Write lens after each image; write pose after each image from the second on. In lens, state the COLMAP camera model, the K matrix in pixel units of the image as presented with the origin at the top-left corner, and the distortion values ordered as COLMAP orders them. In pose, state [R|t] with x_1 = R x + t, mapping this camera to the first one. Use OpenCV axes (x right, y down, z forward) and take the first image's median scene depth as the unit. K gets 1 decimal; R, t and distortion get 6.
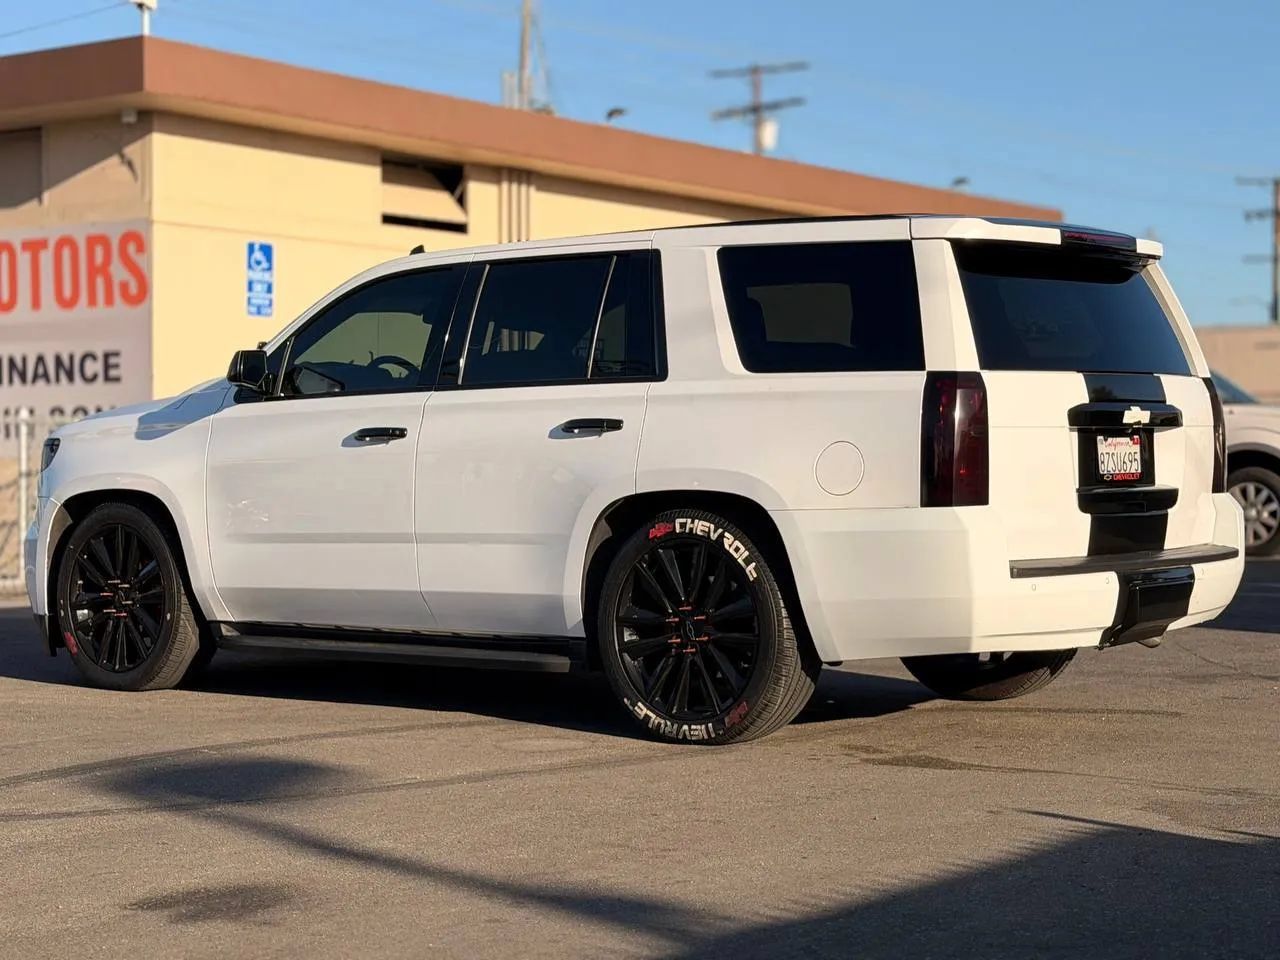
lens RADIAL K [[2298.1, 0, 648.8], [0, 2298.1, 479.5], [0, 0, 1]] dist [0.135366, 0.000000]
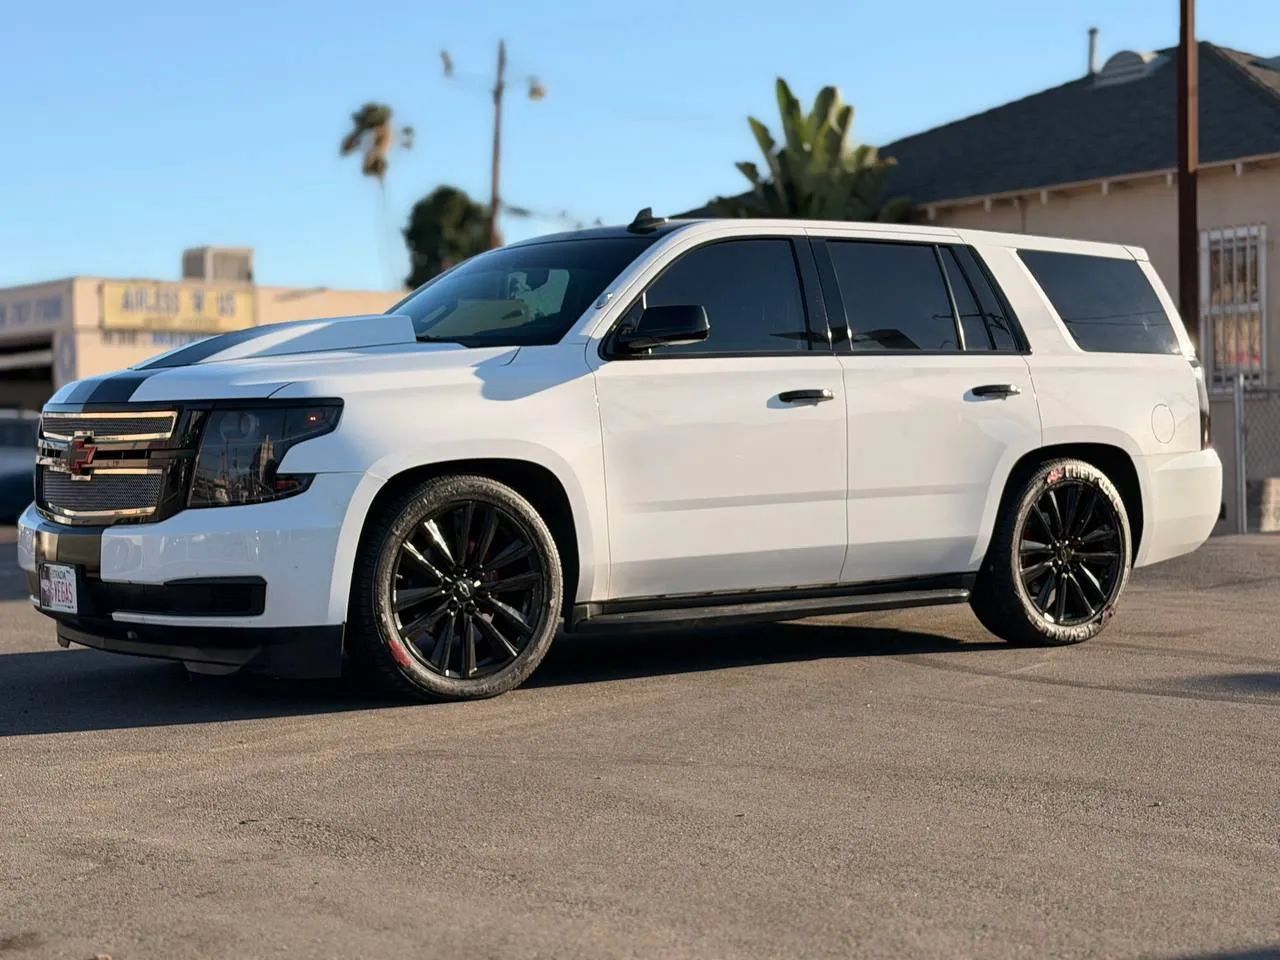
lens RADIAL K [[2298.1, 0, 635.5], [0, 2298.1, 479.0], [0, 0, 1]] dist [0.135366, 0.000000]
pose [[0.243933, -0.016293, 0.969655, -1.233059], [0.024504, 0.999643, 0.010633, 0.005051], [-0.969482, 0.021167, 0.244245, 0.896150]]
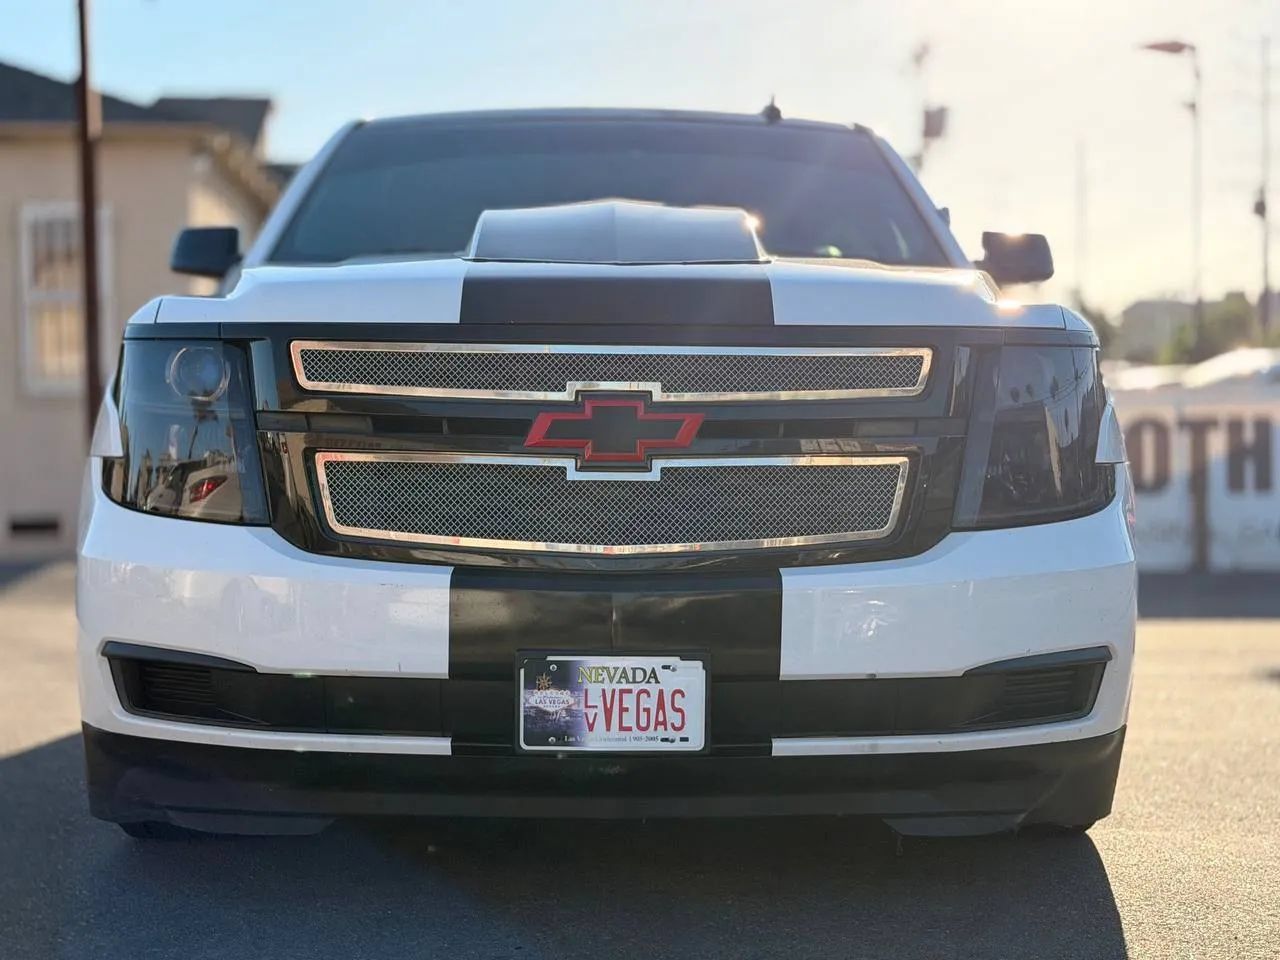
lens RADIAL K [[2143.5, 0, 643.3], [0, 2143.5, 482.9], [0, 0, 1]] dist [0.124329, 0.000000]
pose [[-0.654857, -0.007922, 0.755712, -0.651377], [0.015168, 0.999606, 0.023623, -0.000011], [-0.755601, 0.026933, -0.654478, 1.691709]]
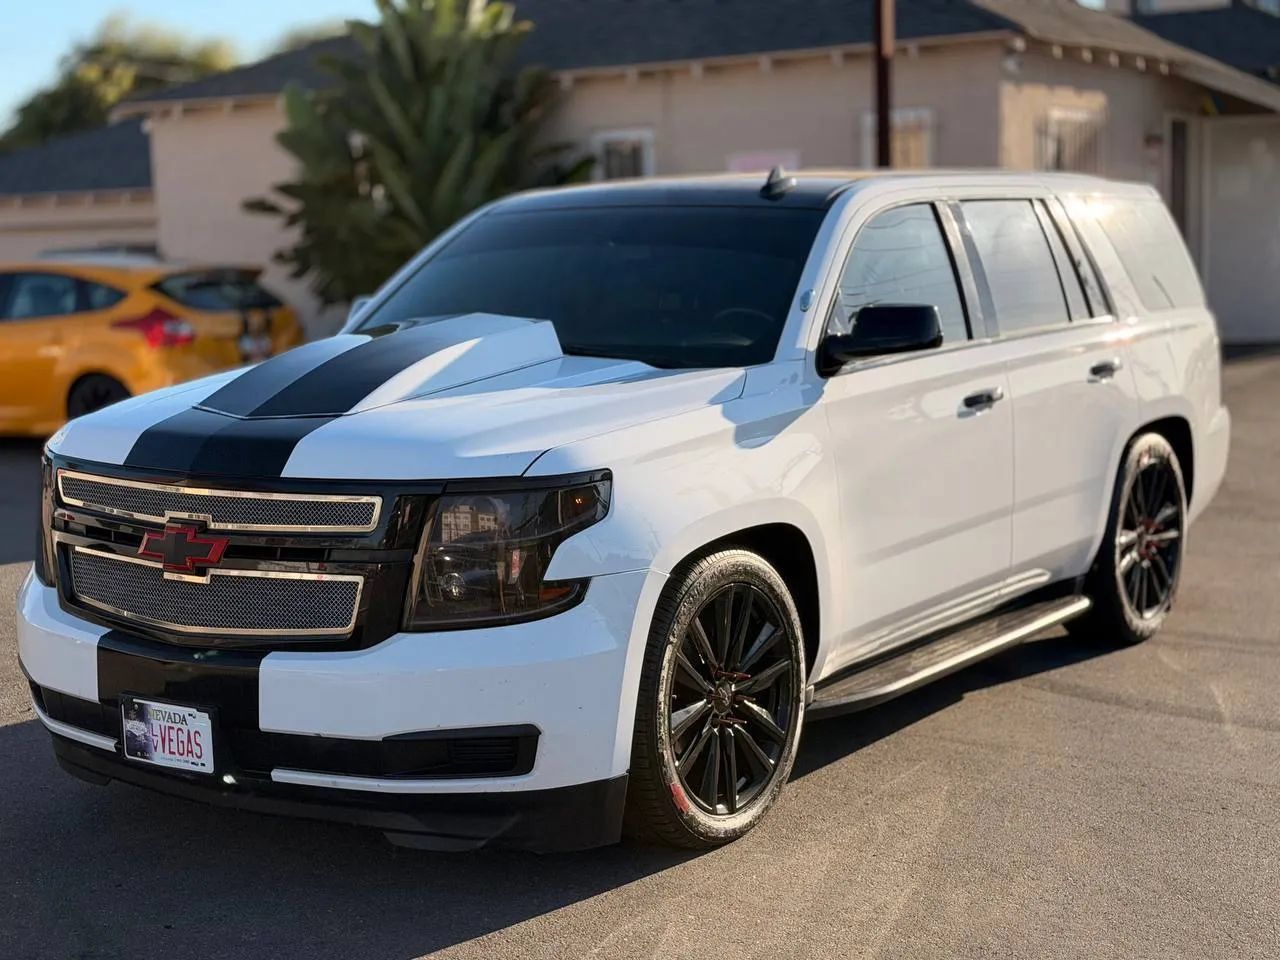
lens RADIAL K [[2092.9, 0, 642.8], [0, 2092.9, 486.6], [0, 0, 1]] dist [0.158748, 0.000000]
pose [[-0.087351, -0.120637, 0.988846, -0.965008], [0.038451, 0.991492, 0.124357, -0.097260], [-0.995435, 0.048885, -0.081969, 1.297578]]
